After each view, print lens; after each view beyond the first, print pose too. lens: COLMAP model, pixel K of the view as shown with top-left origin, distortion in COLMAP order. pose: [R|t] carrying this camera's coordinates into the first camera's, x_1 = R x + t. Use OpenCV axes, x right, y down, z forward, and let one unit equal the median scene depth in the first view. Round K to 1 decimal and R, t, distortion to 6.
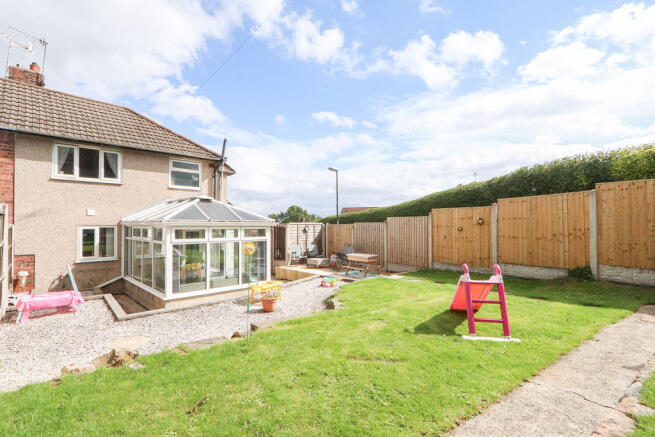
lens RADIAL K [[307.1, 0, 325.5], [0, 307.1, 221.0], [0, 0, 1]] dist [-0.013477, 0.001124]
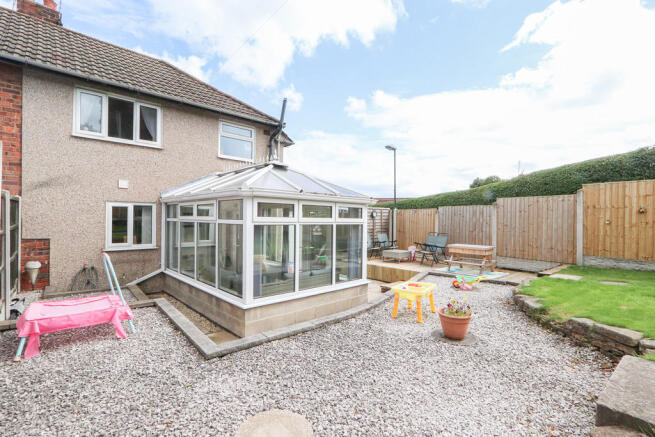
lens RADIAL K [[307.1, 0, 329.6], [0, 307.1, 219.7], [0, 0, 1]] dist [-0.013477, 0.001124]
pose [[0.999739, 0.011732, -0.019590, -0.246096], [-0.011415, 0.999804, 0.016188, 0.041030], [0.019776, -0.015960, 0.999677, 0.257547]]
